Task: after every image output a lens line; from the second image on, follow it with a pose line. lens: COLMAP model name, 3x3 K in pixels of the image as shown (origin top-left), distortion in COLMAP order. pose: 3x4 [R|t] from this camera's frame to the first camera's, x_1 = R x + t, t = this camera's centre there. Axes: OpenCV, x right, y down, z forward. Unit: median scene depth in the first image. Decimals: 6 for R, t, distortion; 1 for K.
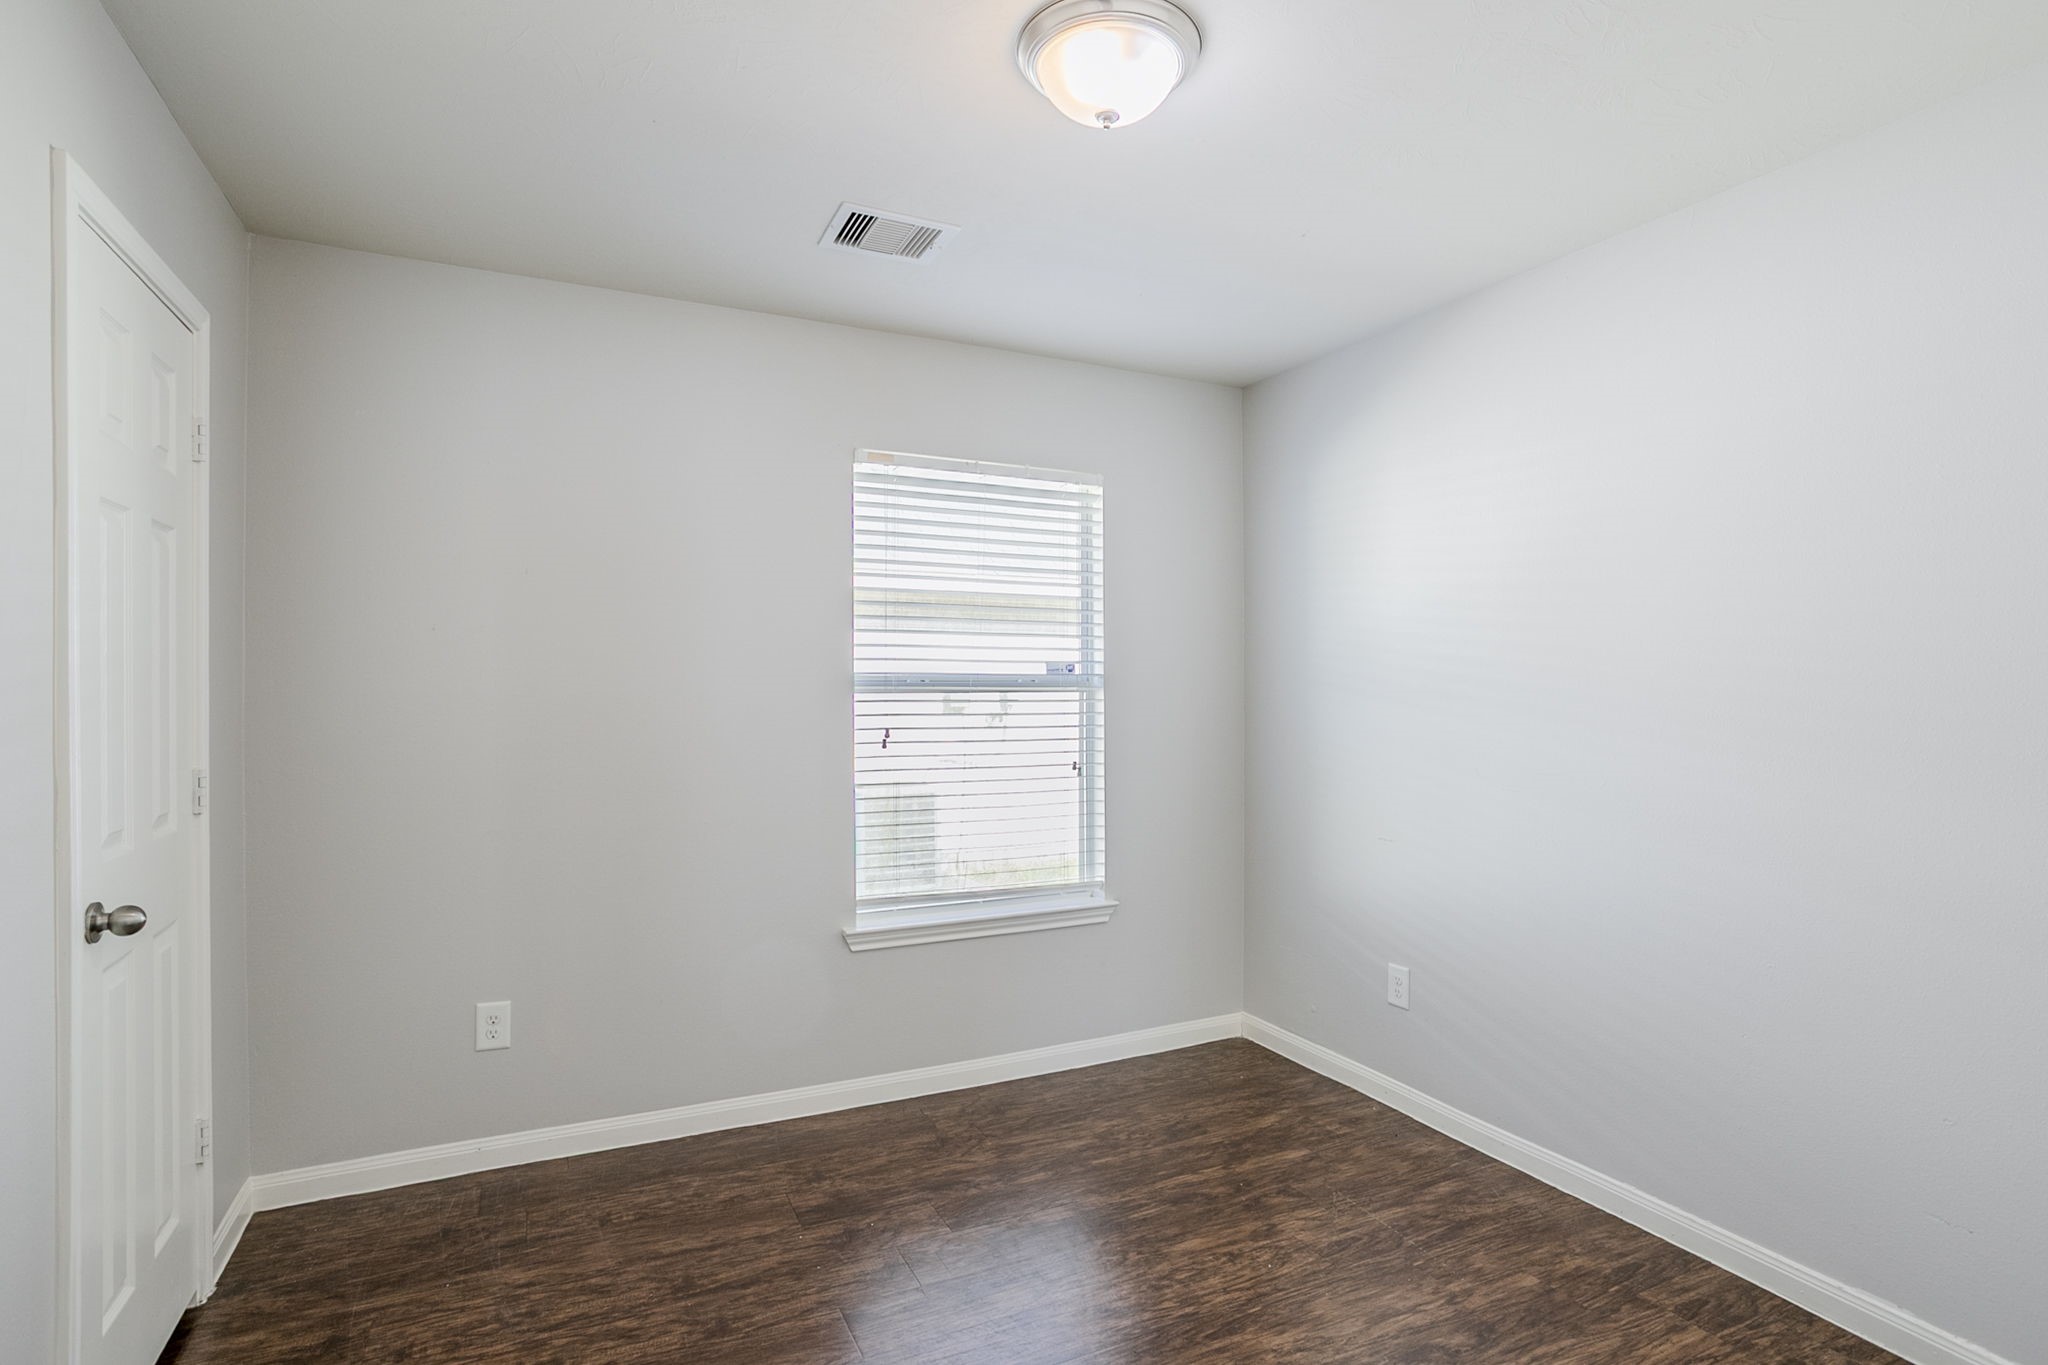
lens RADIAL K [[1032.4, 0, 1024.0], [0, 1032.4, 682.5], [0, 0, 1]] dist [-0.045259, 0.024354]
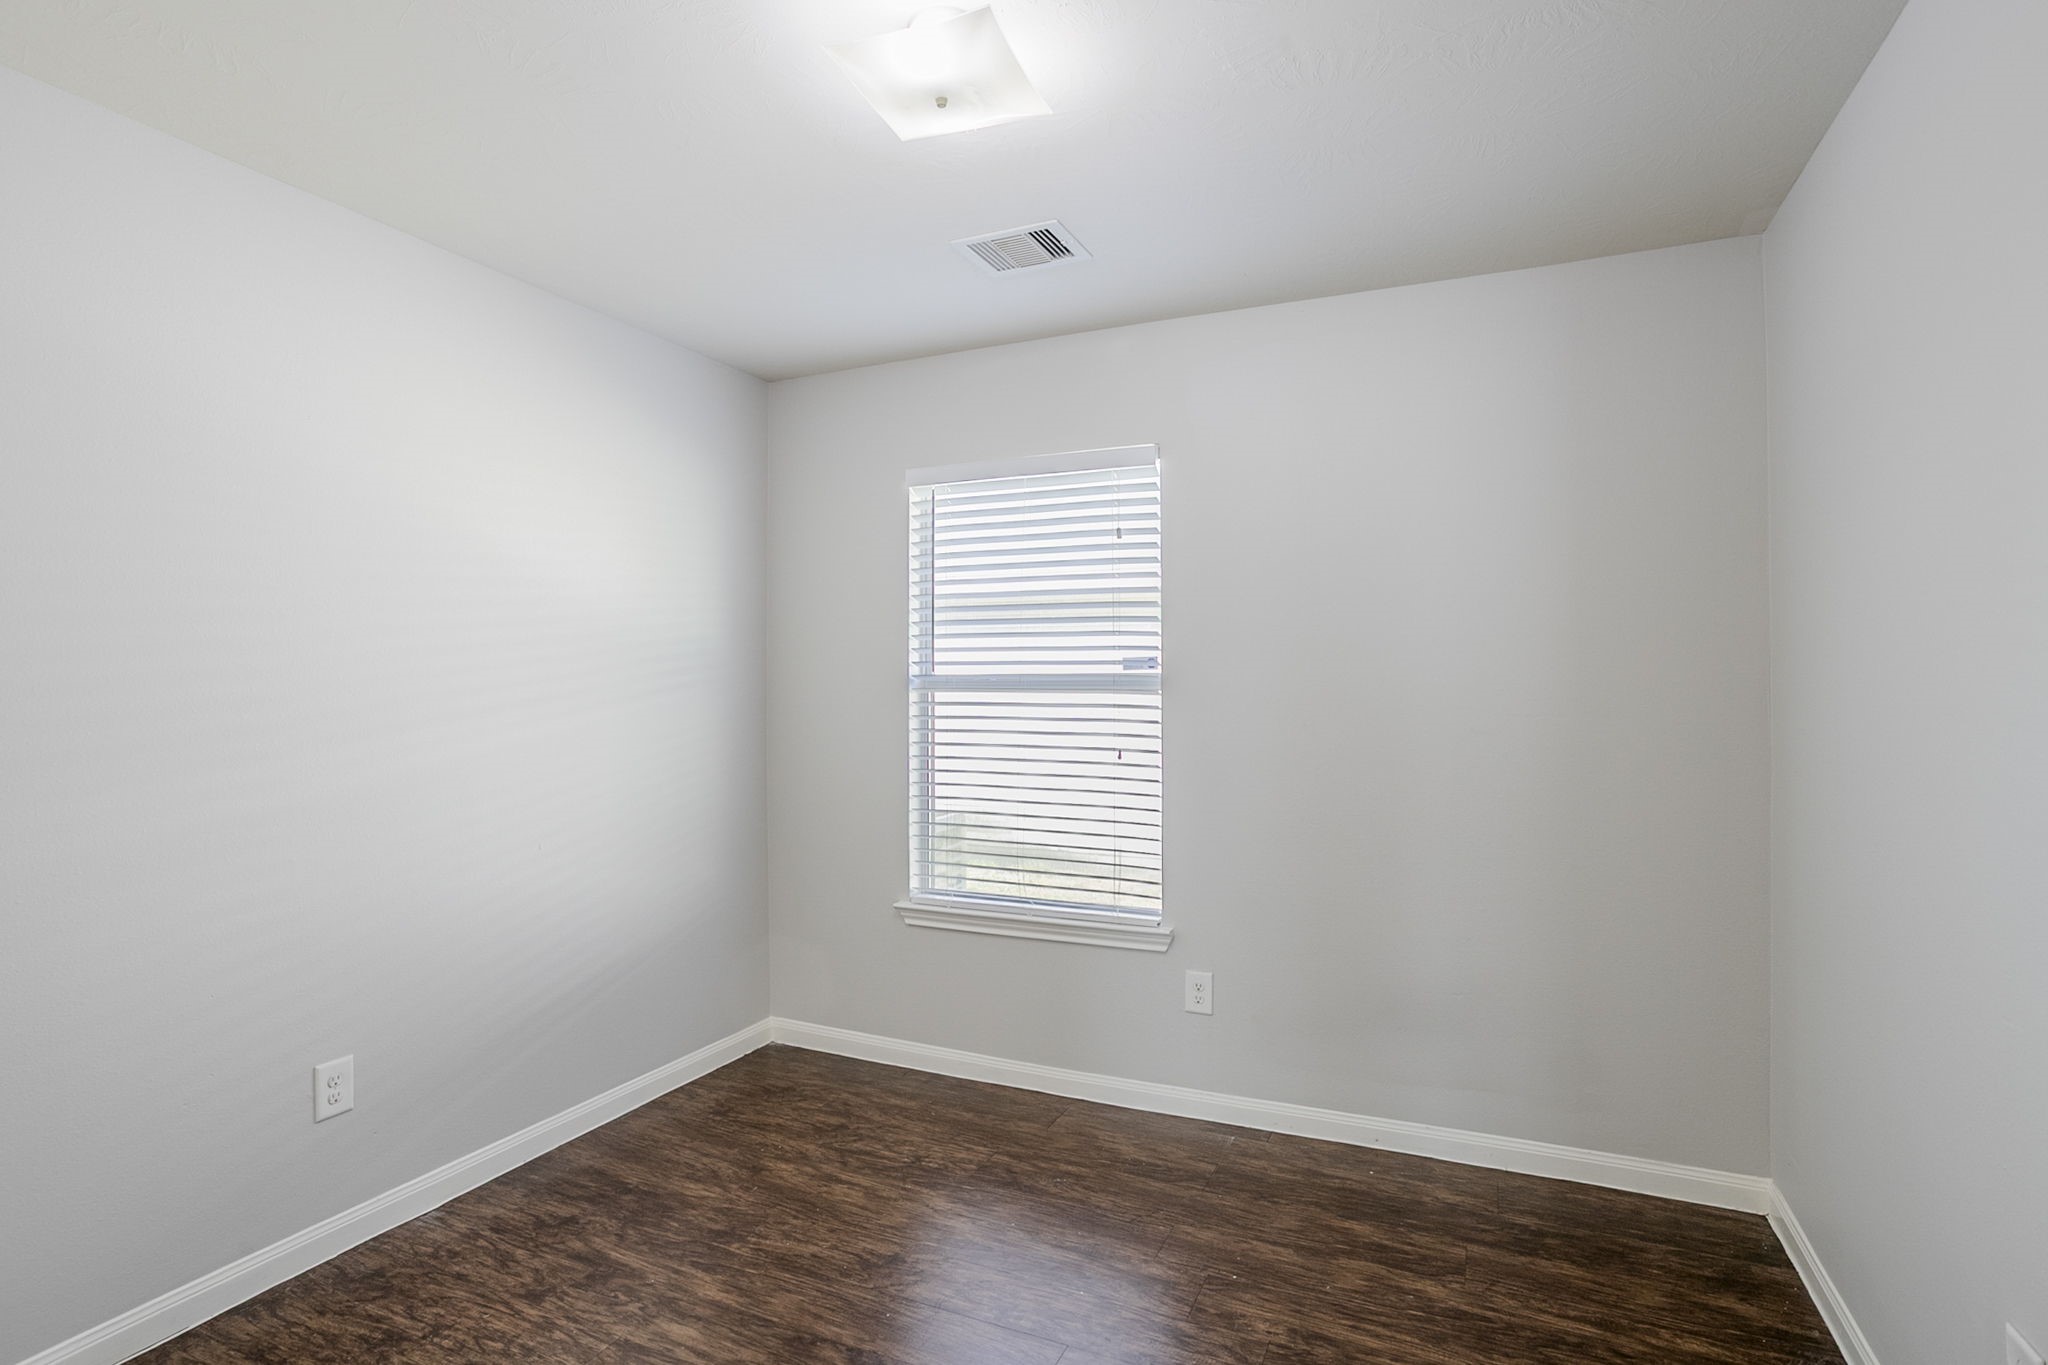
lens RADIAL K [[1032.4, 0, 1024.0], [0, 1032.4, 682.5], [0, 0, 1]] dist [-0.045259, 0.024354]
pose [[0.652219, -0.005763, -0.758009, 0.807059], [-0.000601, 0.999967, -0.008120, 0.008734], [0.758031, 0.005752, 0.652194, 0.392386]]
